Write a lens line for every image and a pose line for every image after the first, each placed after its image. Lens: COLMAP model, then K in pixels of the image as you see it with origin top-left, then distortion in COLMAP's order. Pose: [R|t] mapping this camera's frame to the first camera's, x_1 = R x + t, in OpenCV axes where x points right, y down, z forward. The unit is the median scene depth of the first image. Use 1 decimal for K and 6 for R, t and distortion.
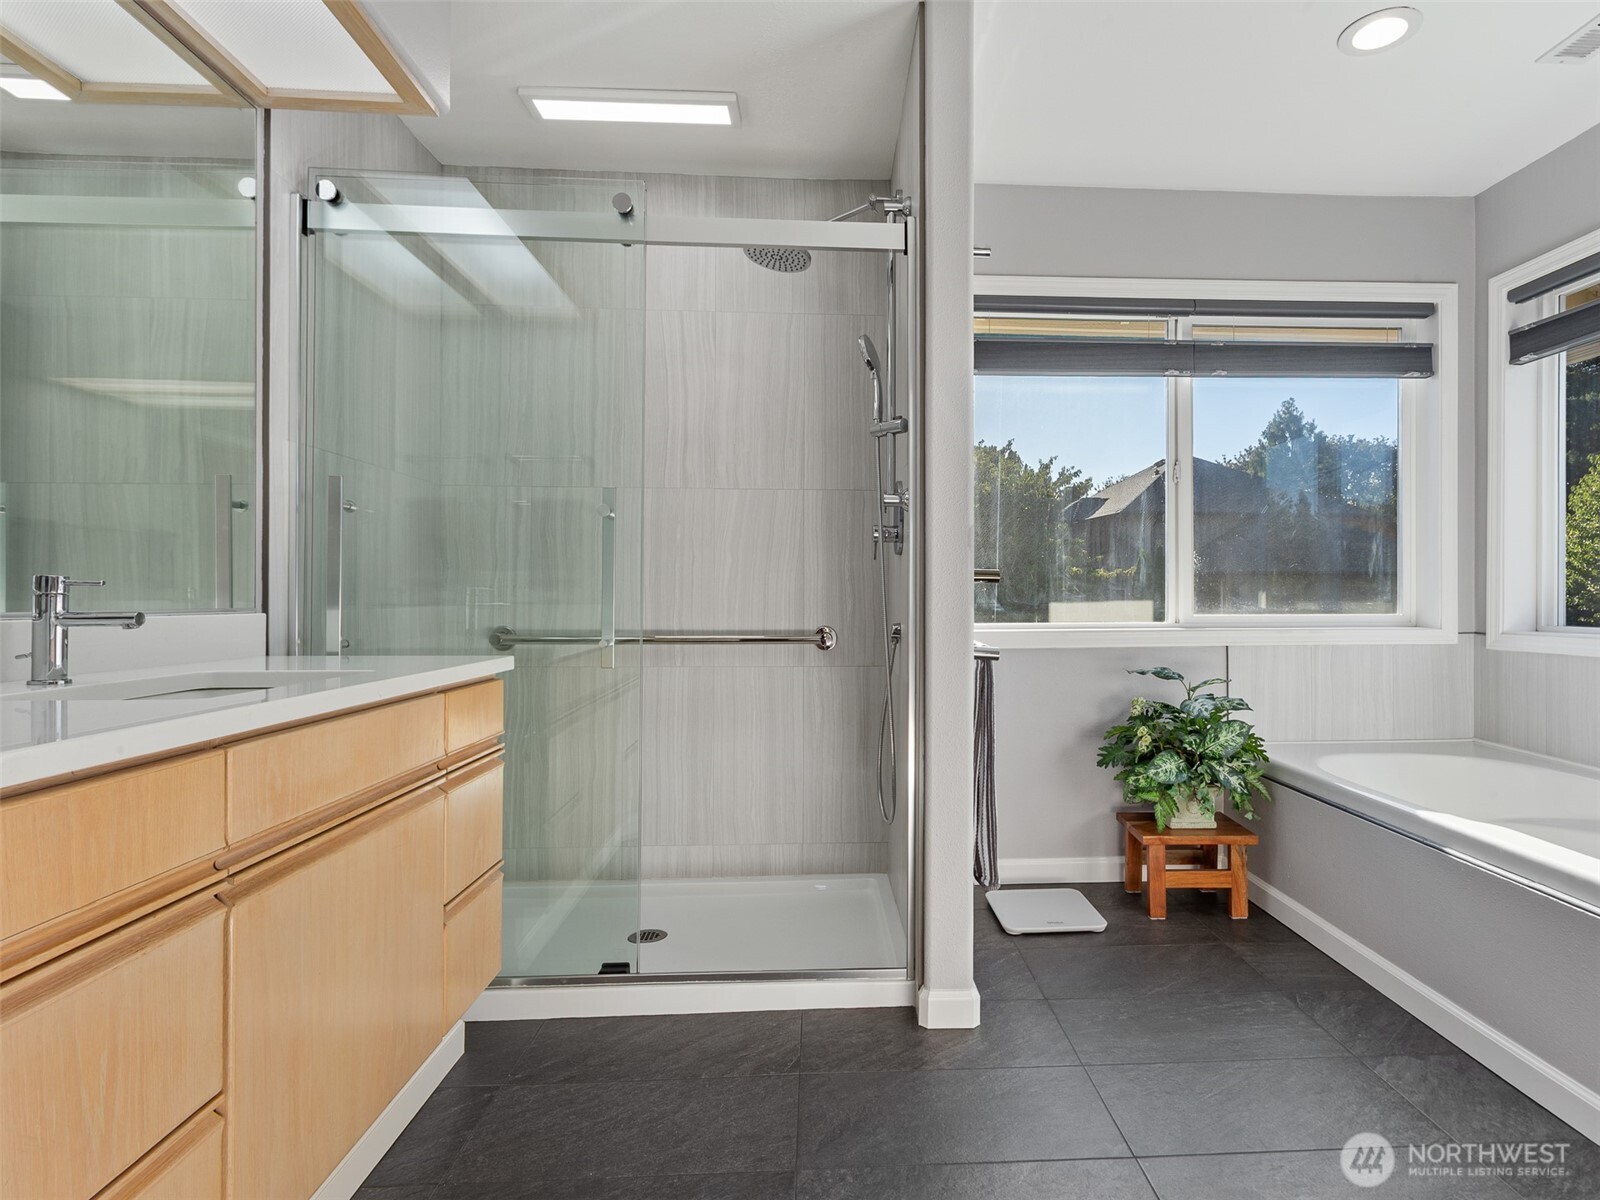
lens RADIAL K [[807.1, 0, 839.3], [0, 807.1, 596.0], [0, 0, 1]] dist [0.000672, 0.002264]
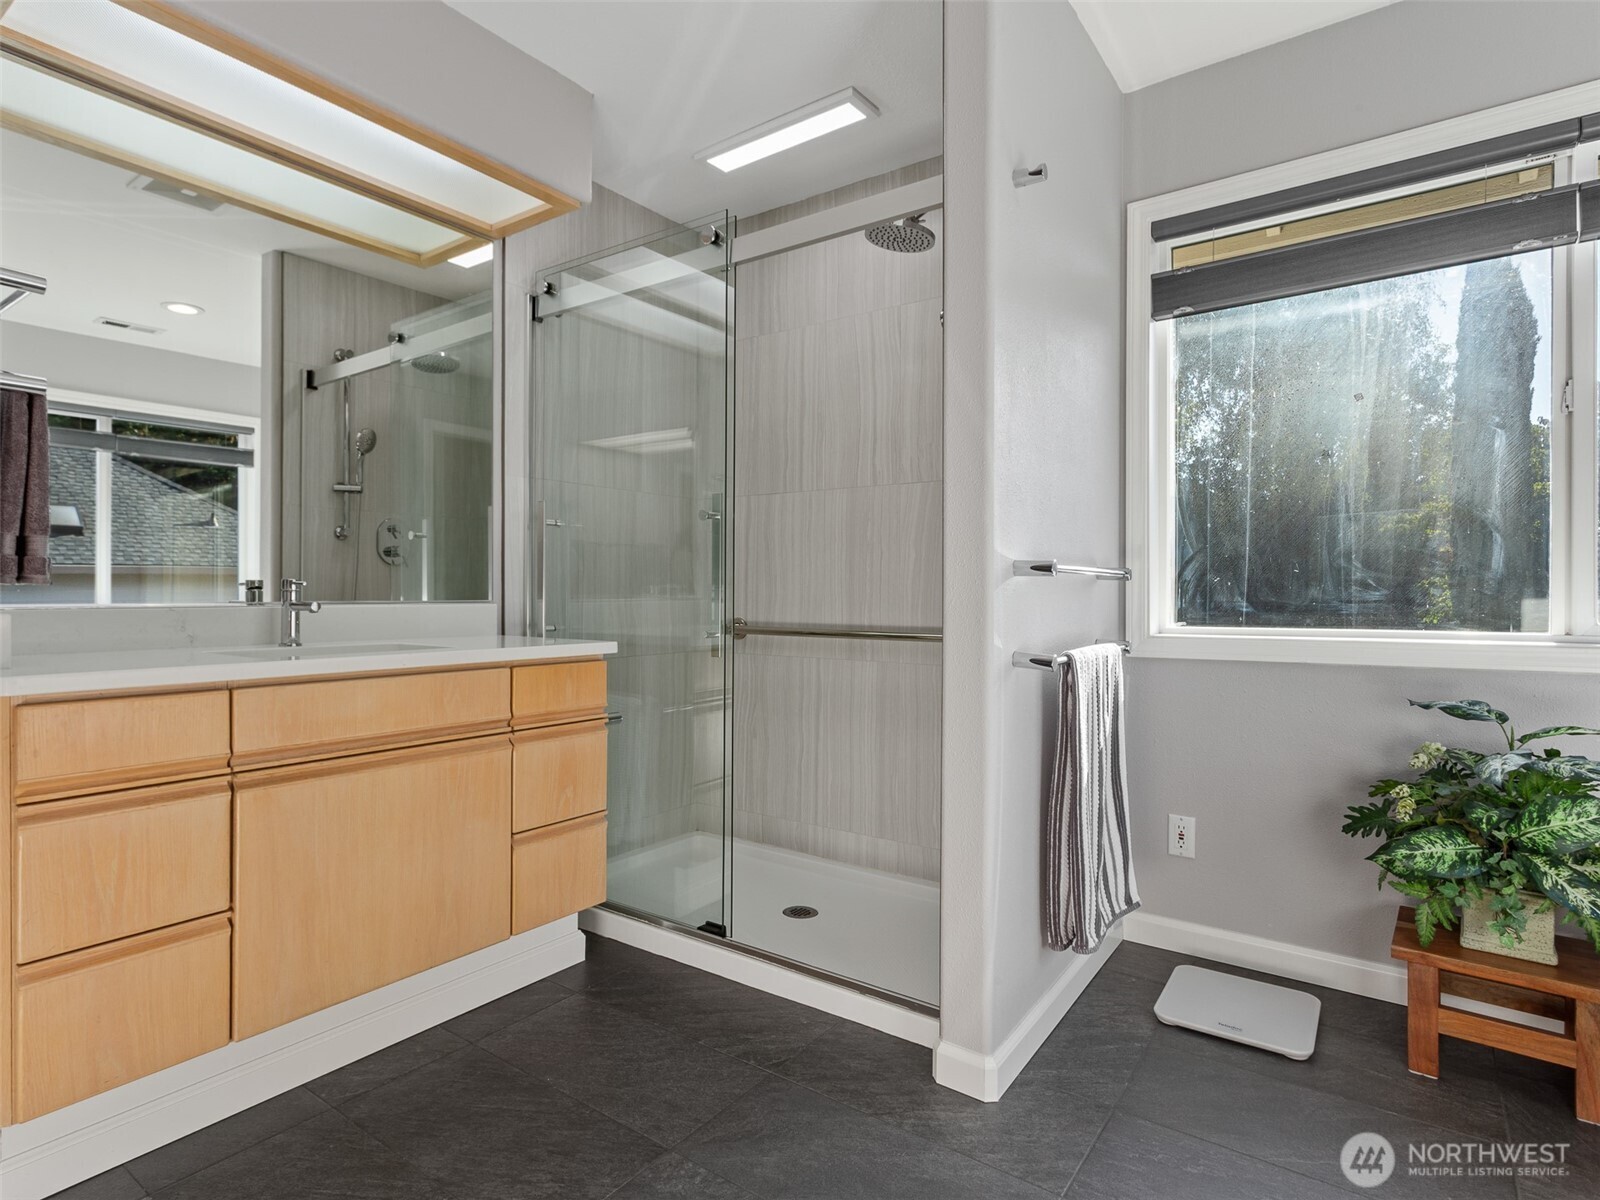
lens RADIAL K [[807.1, 0, 839.3], [0, 807.1, 596.0], [0, 0, 1]] dist [0.000672, 0.002264]
pose [[0.797021, 0.003886, -0.603939, 0.410889], [-0.000518, 0.999983, 0.005751, -0.000742], [0.603952, -0.004270, 0.797010, 0.173860]]
